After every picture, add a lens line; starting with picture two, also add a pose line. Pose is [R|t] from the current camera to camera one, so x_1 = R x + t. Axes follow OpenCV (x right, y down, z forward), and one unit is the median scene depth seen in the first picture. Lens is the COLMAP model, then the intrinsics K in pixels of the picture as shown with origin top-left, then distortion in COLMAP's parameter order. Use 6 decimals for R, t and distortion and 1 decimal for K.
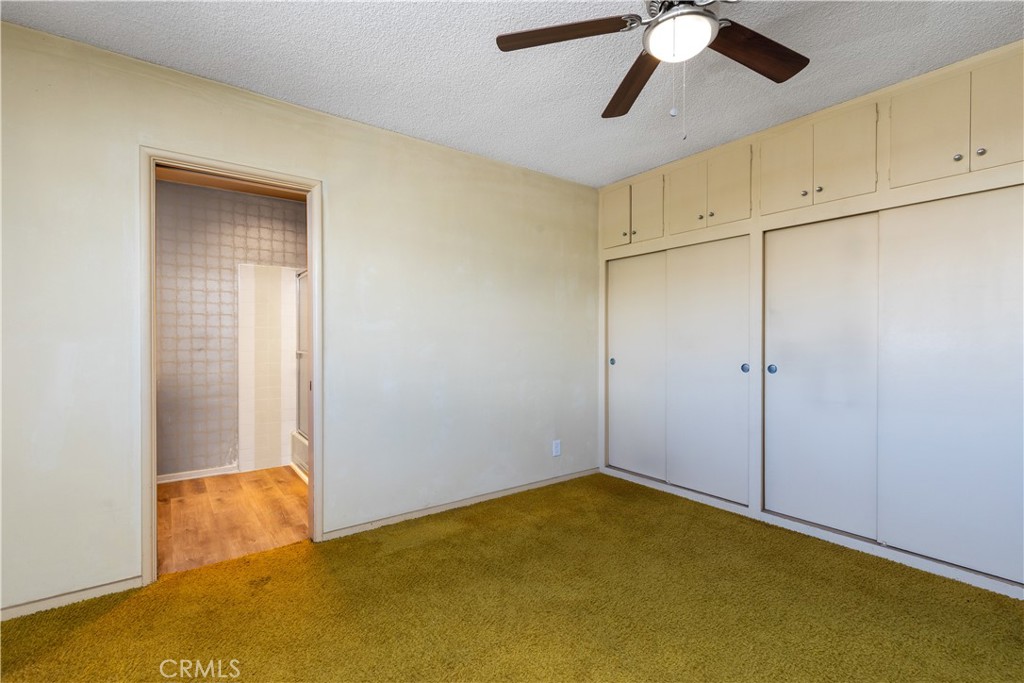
lens RADIAL K [[470.4, 0, 511.0], [0, 470.4, 339.9], [0, 0, 1]] dist [0.024614, 0.000300]
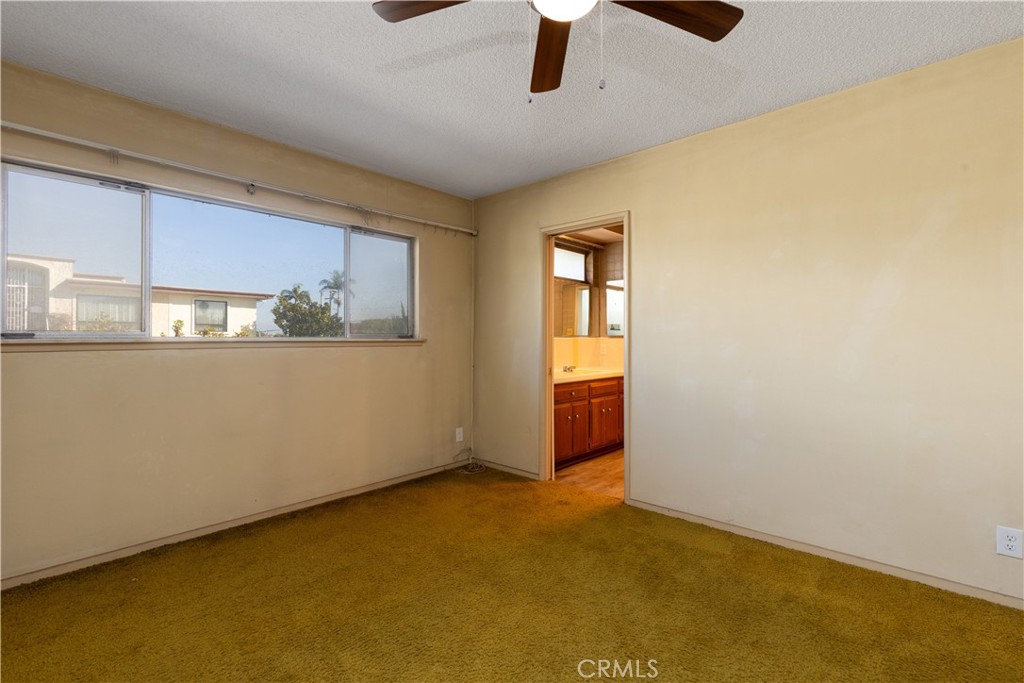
lens RADIAL K [[470.4, 0, 510.7], [0, 470.4, 339.2], [0, 0, 1]] dist [0.024614, 0.000300]
pose [[0.206576, 0.004769, -0.978419, 0.700687], [-0.005942, 0.999976, 0.003620, -0.003741], [0.978412, 0.005066, 0.206600, 0.434047]]
